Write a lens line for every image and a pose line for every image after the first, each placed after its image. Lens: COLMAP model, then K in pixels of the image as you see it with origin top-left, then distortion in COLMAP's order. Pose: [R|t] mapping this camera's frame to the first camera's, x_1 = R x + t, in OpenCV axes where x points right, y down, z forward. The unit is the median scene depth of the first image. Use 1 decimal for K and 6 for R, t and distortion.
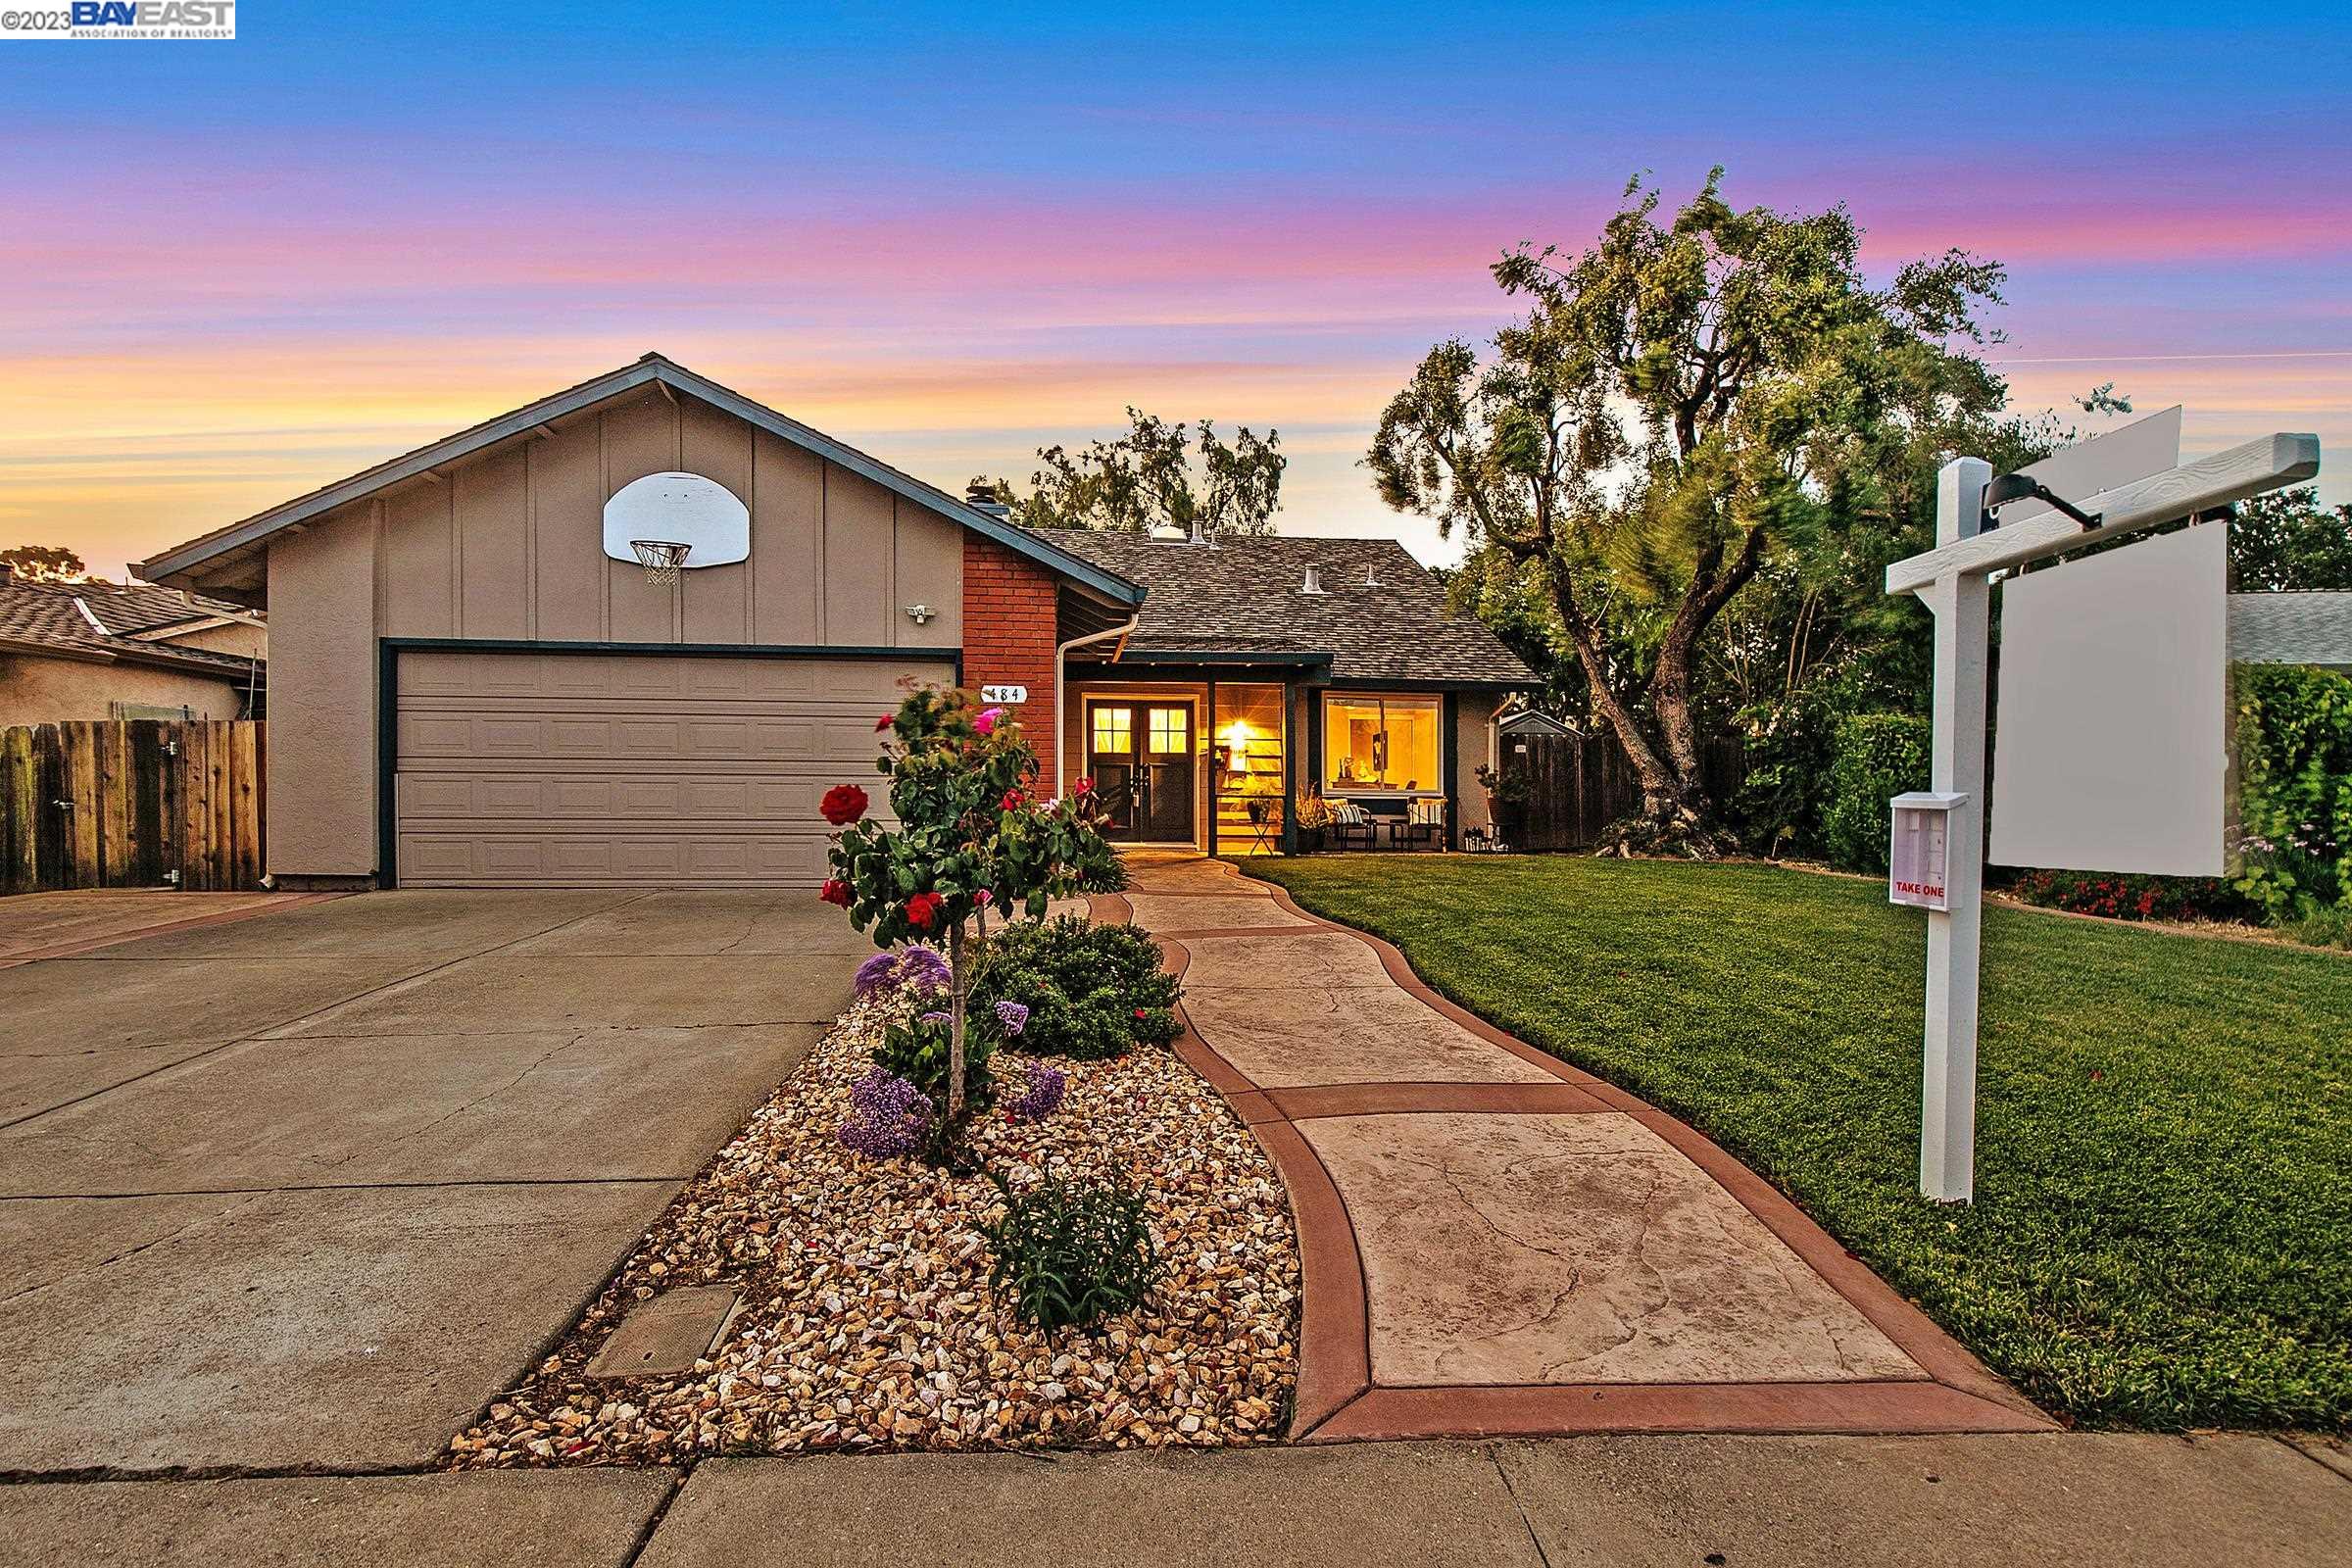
lens RADIAL K [[1110.1, 0, 1174.3], [0, 1110.1, 801.9], [0, 0, 1]] dist [-0.012802, 0.003469]
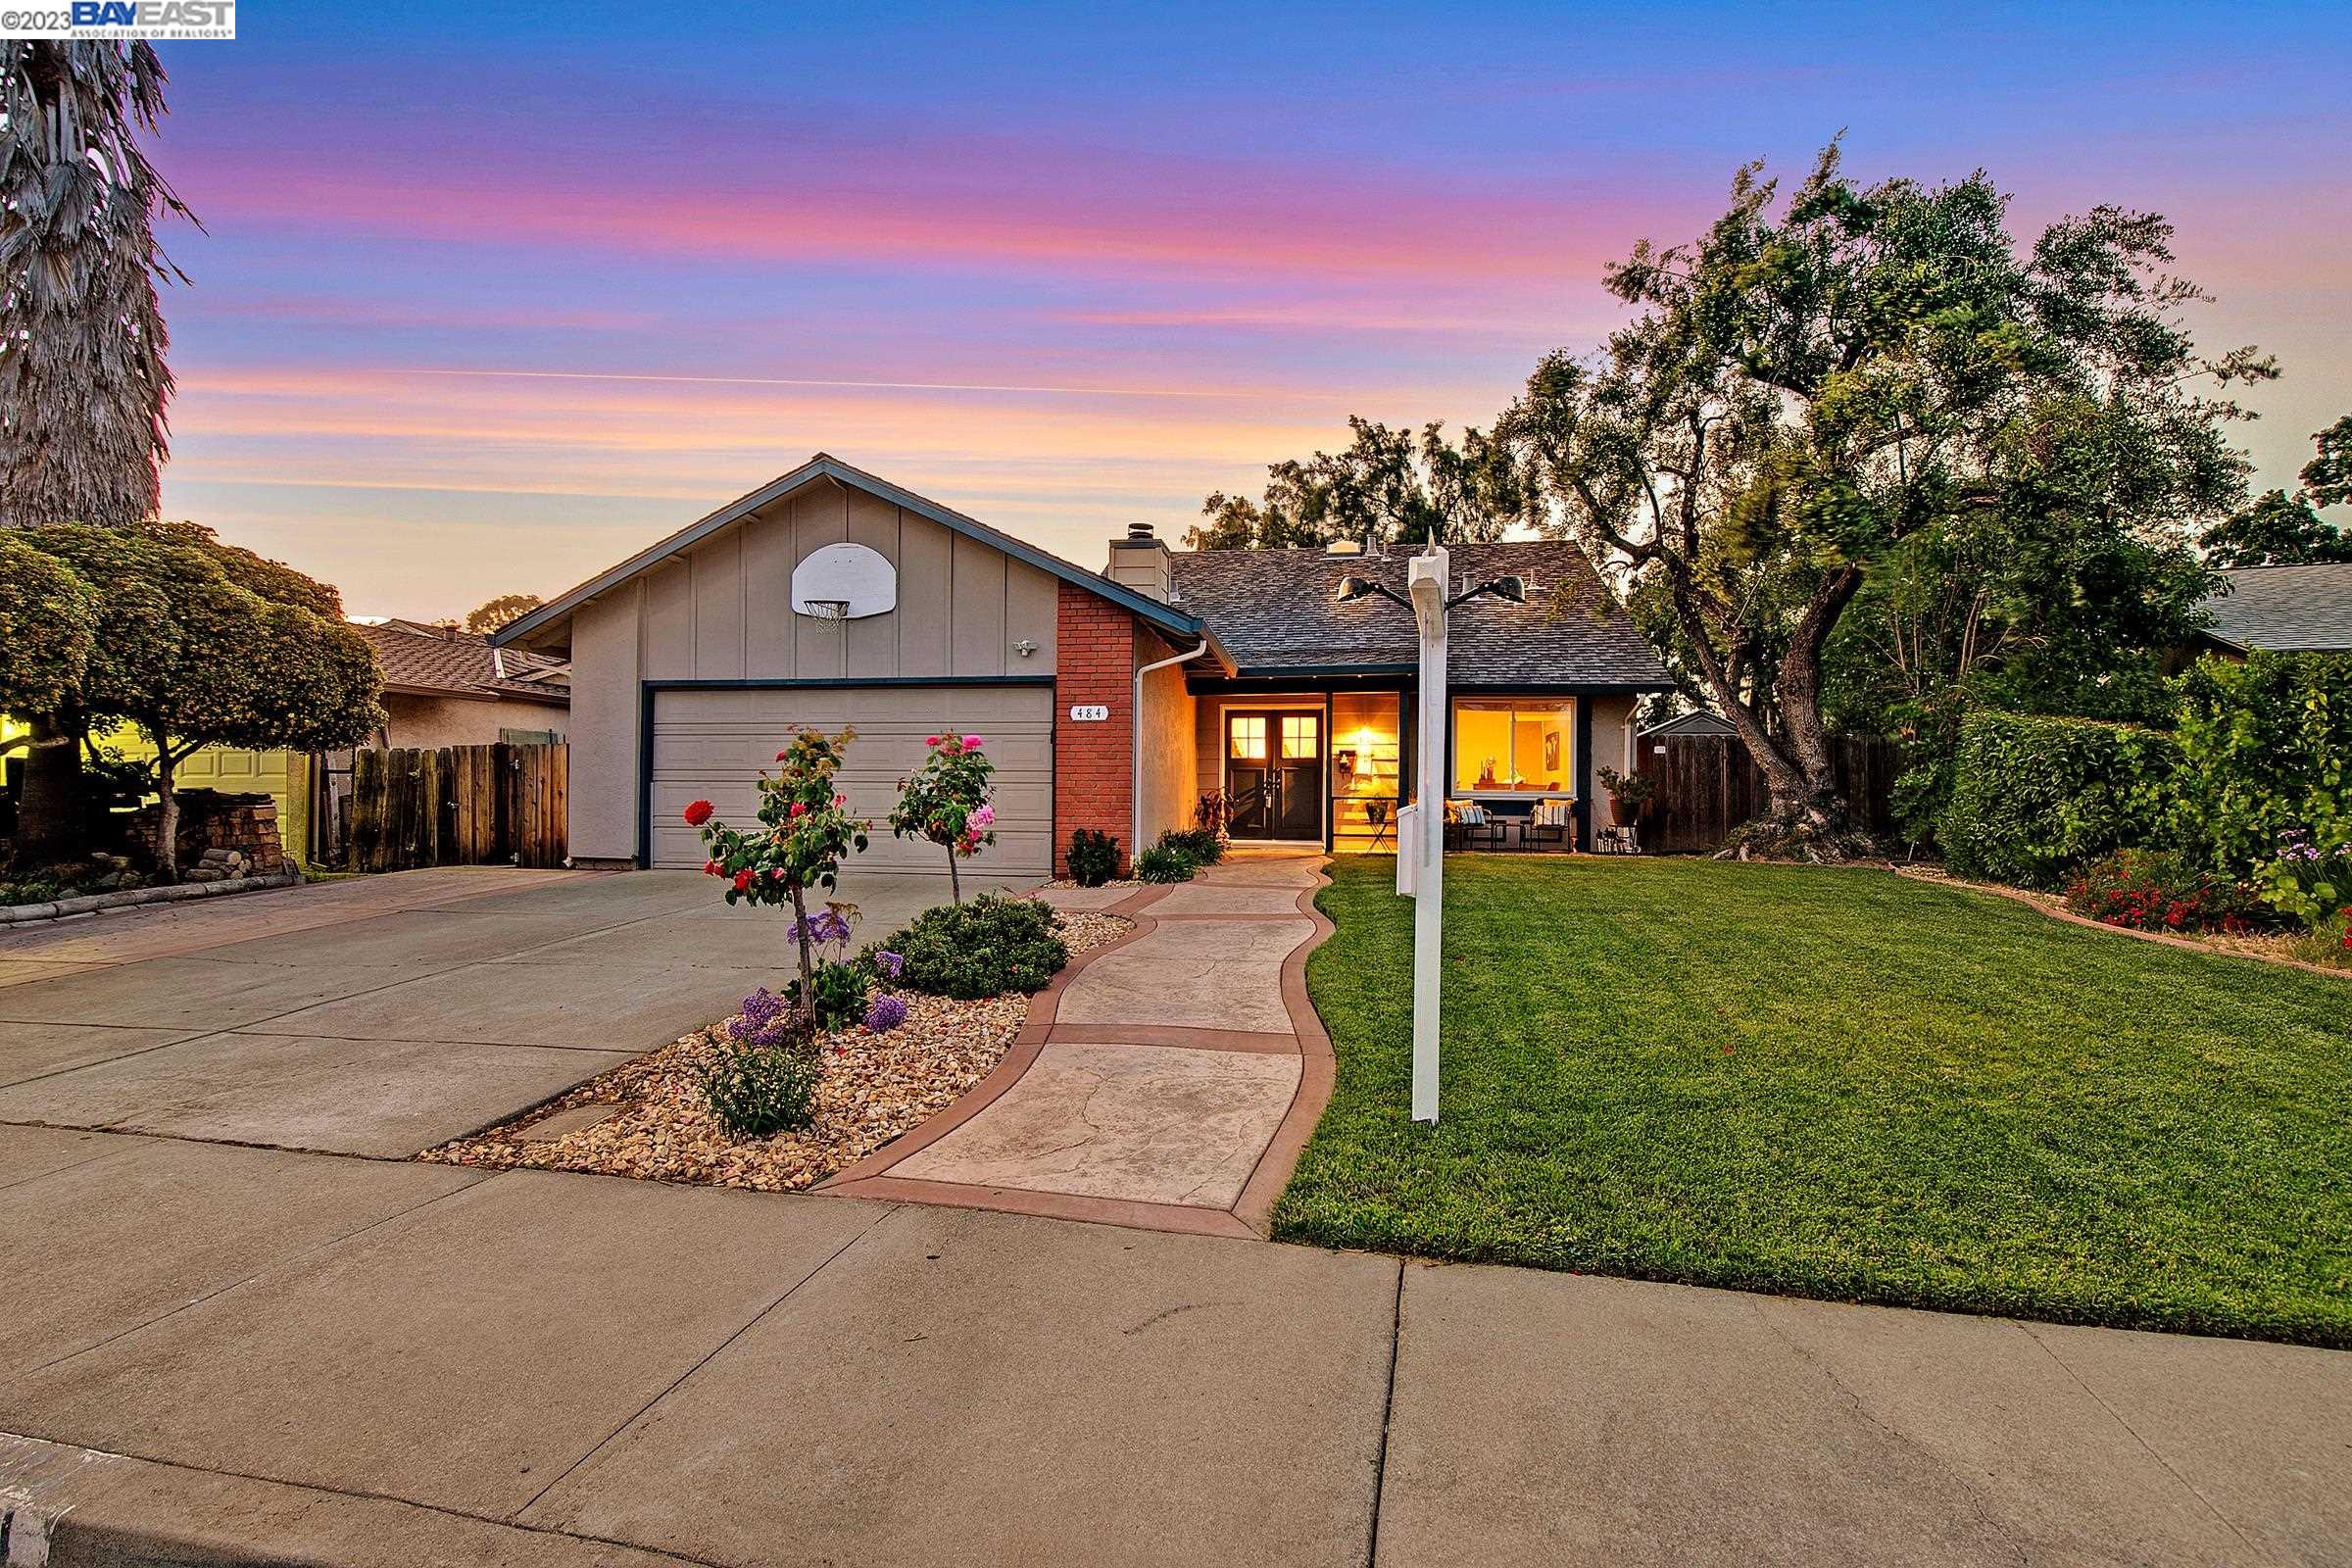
lens RADIAL K [[1110.1, 0, 1179.4], [0, 1110.1, 779.4], [0, 0, 1]] dist [-0.012802, 0.003469]
pose [[0.963462, -0.004489, -0.267809, 0.211940], [-0.000271, 0.999843, -0.017732, -0.004607], [0.267846, 0.017156, 0.963309, -0.092507]]
